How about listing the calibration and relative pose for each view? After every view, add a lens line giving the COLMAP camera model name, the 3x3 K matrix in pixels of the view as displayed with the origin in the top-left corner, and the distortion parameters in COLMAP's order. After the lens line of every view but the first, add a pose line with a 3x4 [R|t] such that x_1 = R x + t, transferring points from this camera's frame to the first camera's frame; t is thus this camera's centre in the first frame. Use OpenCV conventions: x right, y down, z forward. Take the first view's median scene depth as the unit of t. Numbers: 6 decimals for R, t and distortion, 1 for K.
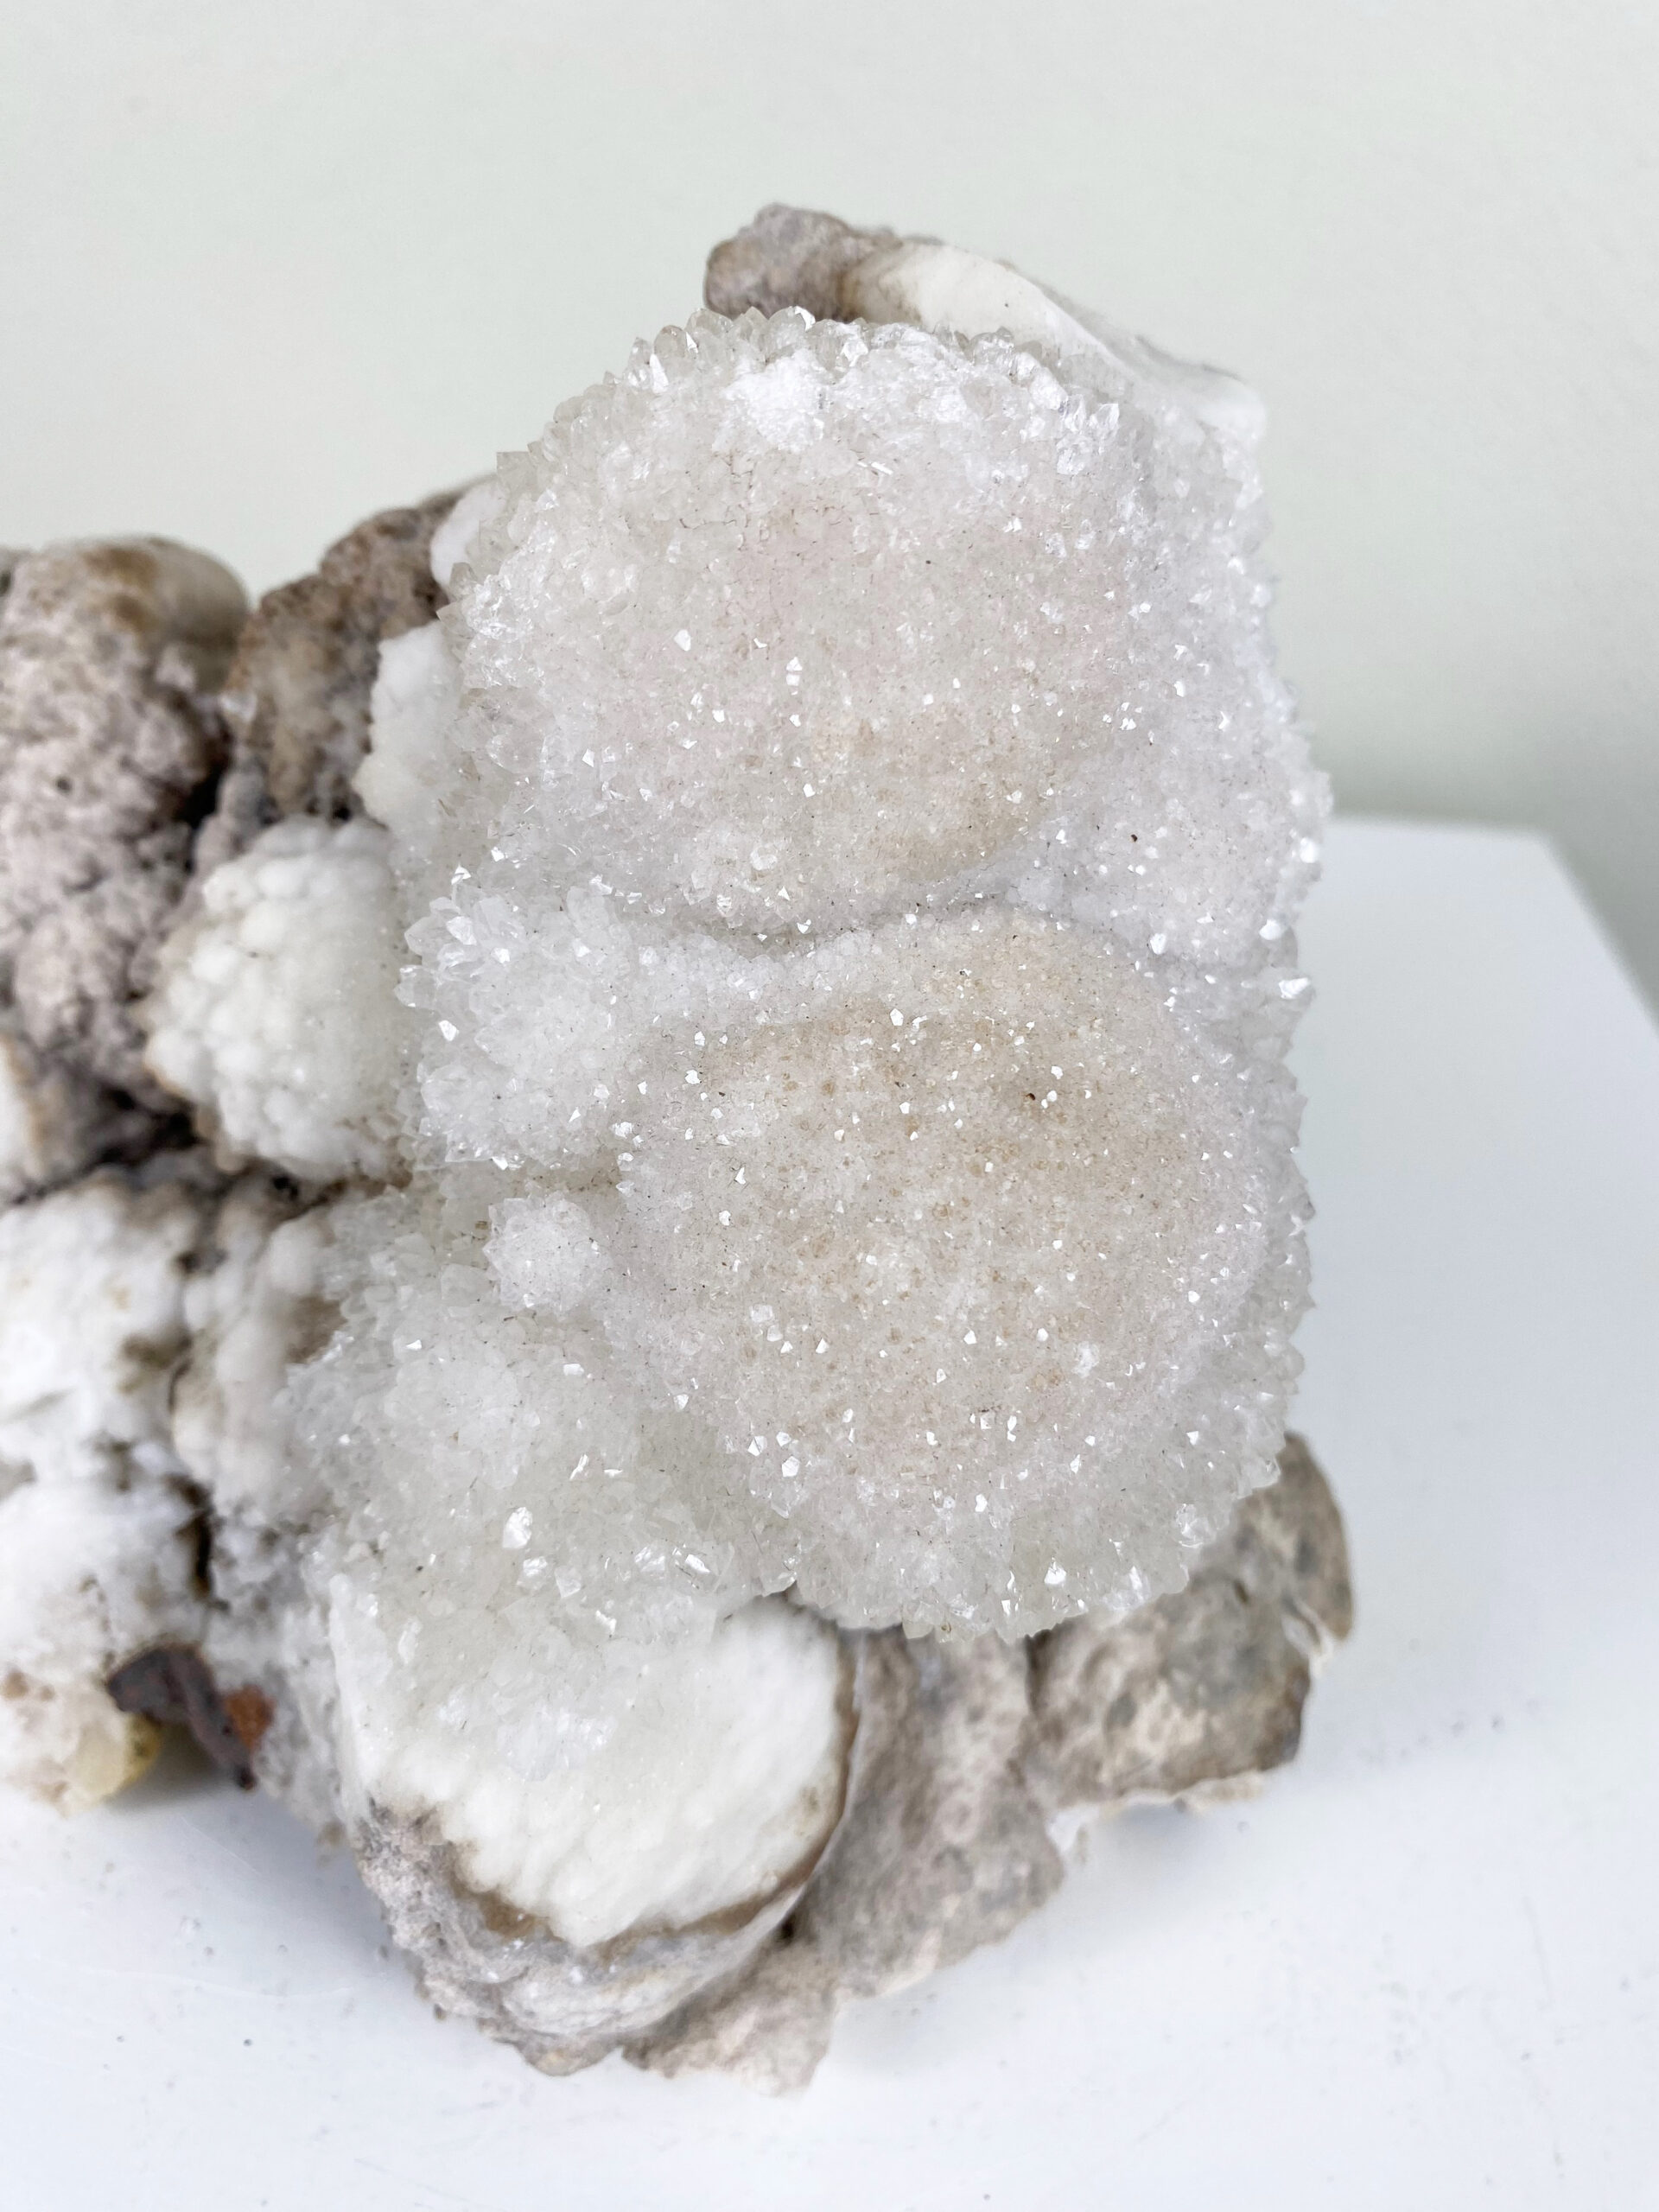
lens RADIAL K [[1760.3, 0, 836.9], [0, 1760.3, 1062.7], [0, 0, 1]] dist [-0.028101, 0.005614]
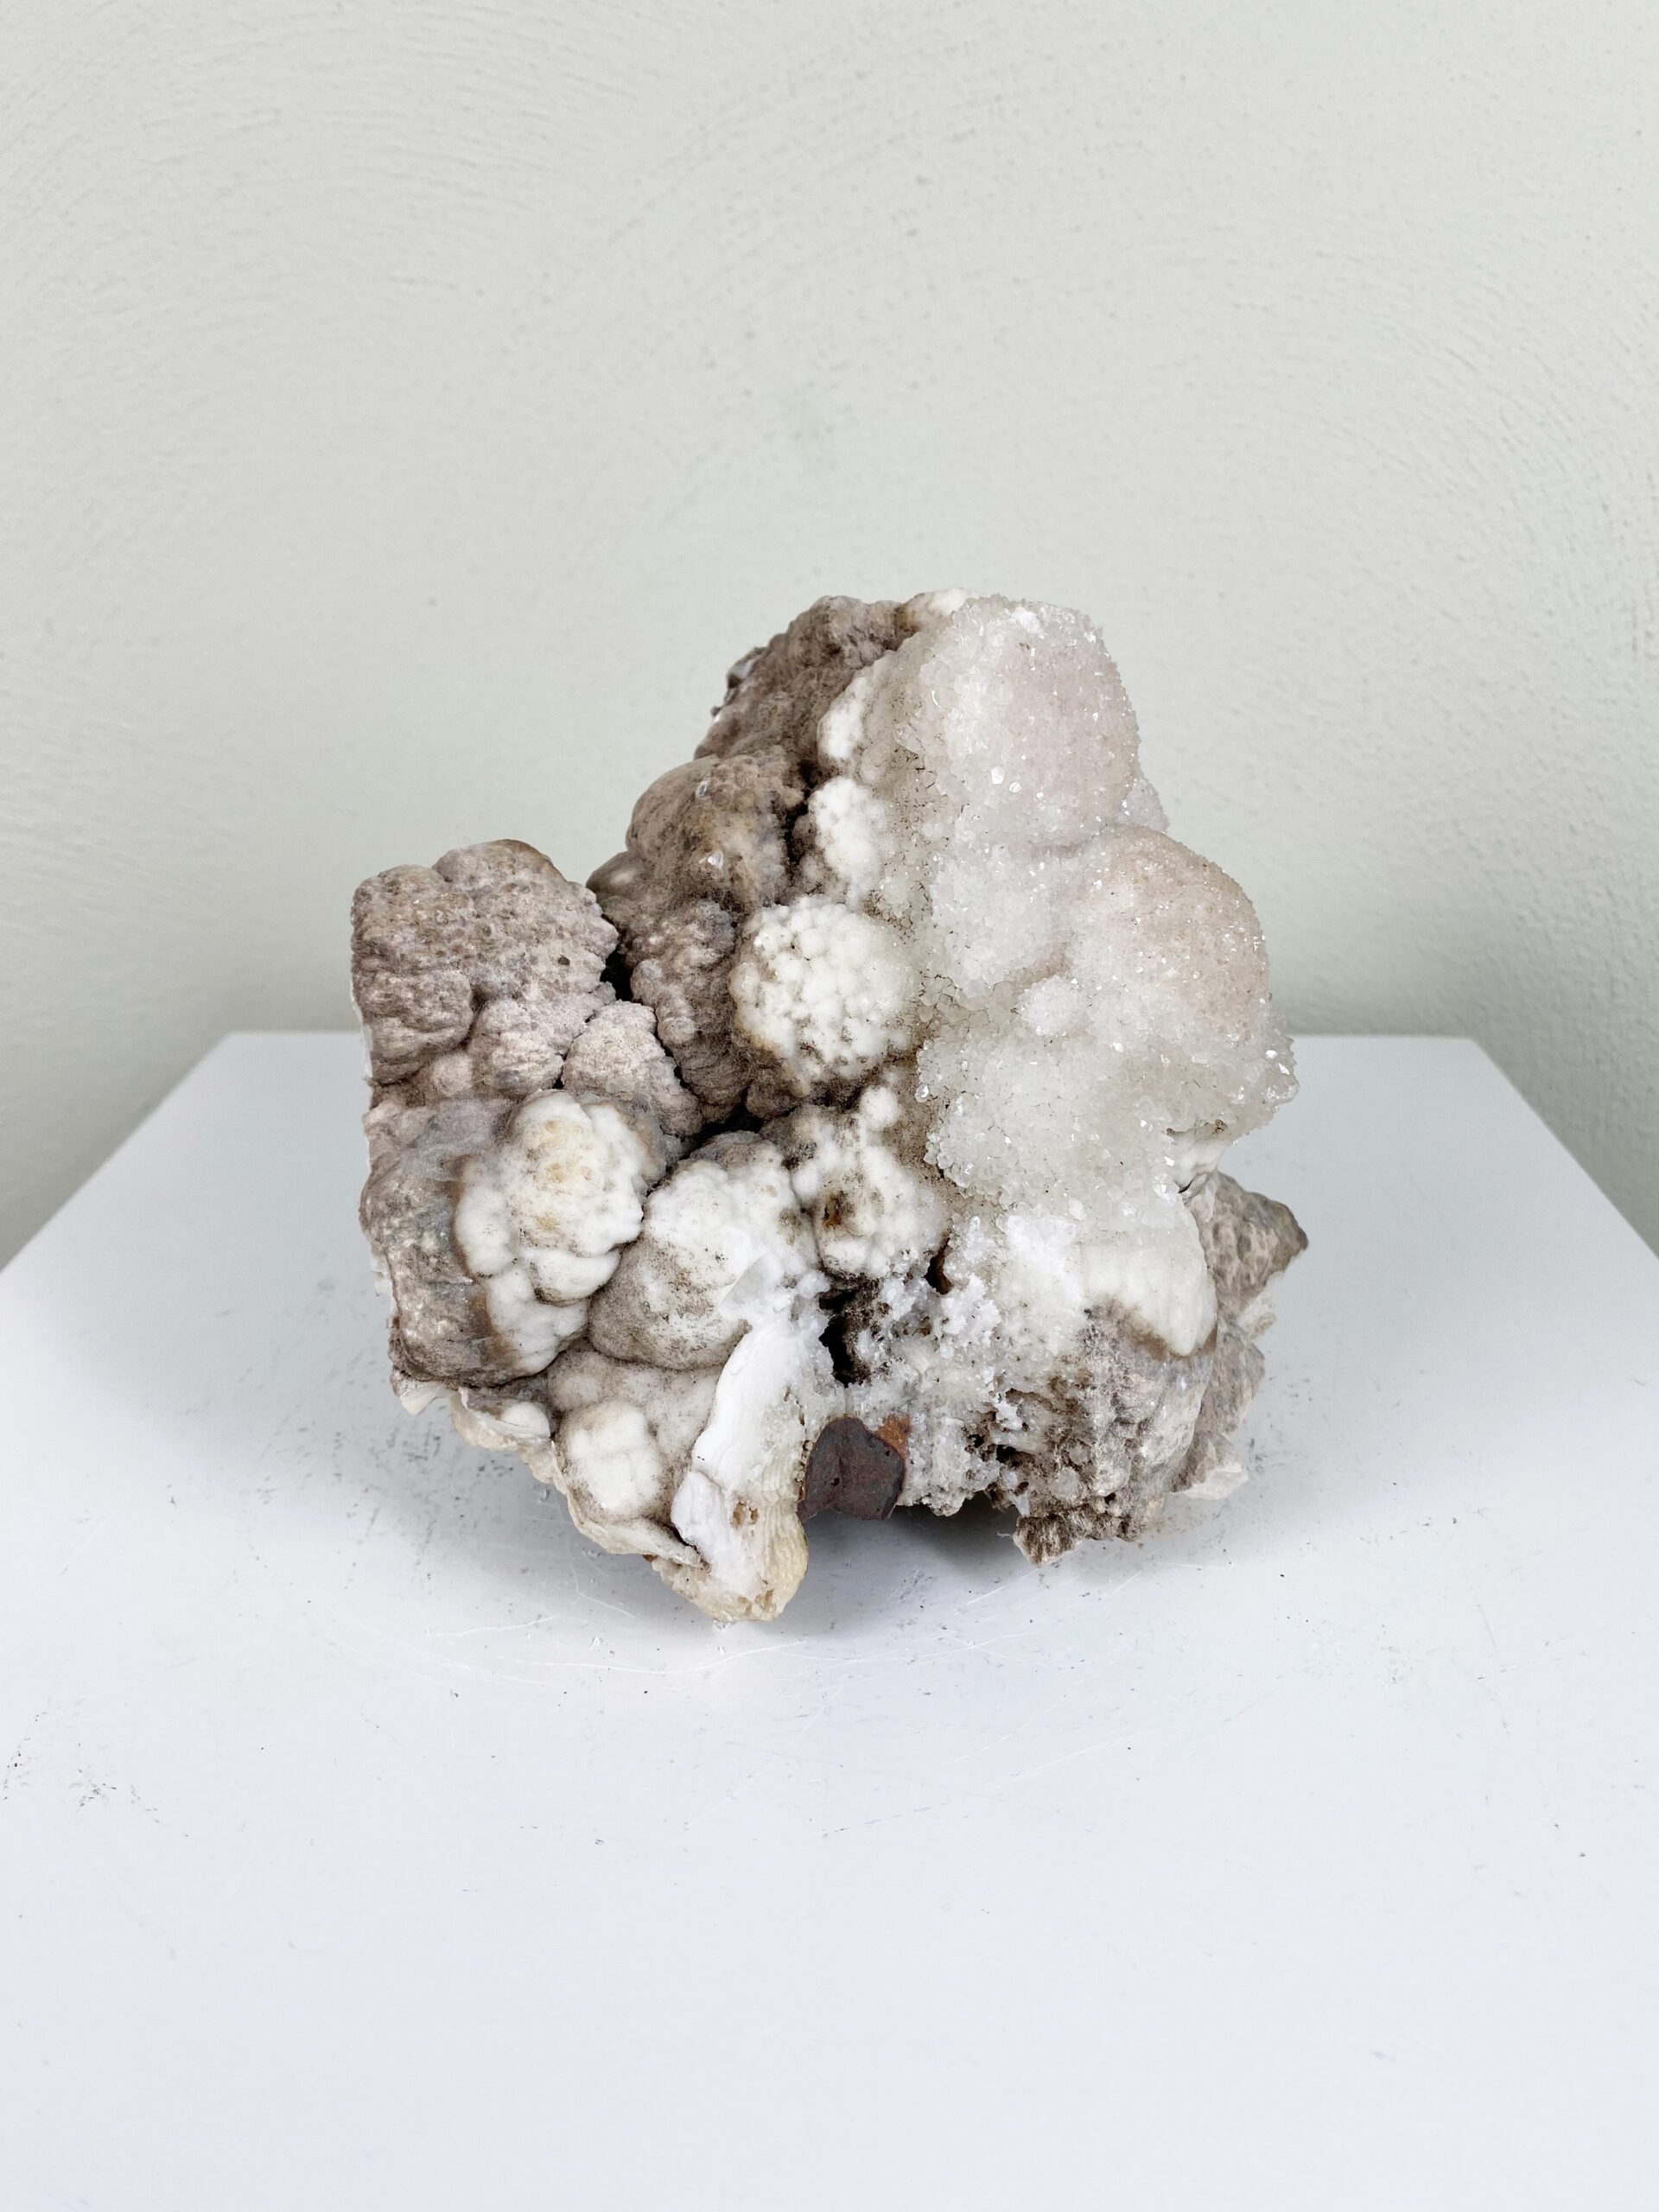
lens RADIAL K [[1698.6, 0, 820.5], [0, 1698.6, 1066.4], [0, 0, 1]] dist [0.221210, -0.579024]
pose [[0.771374, -0.261591, 0.580131, -1.270684], [0.428176, 0.887747, -0.169026, 0.319988], [-0.470794, 0.378781, 0.796792, -0.380957]]
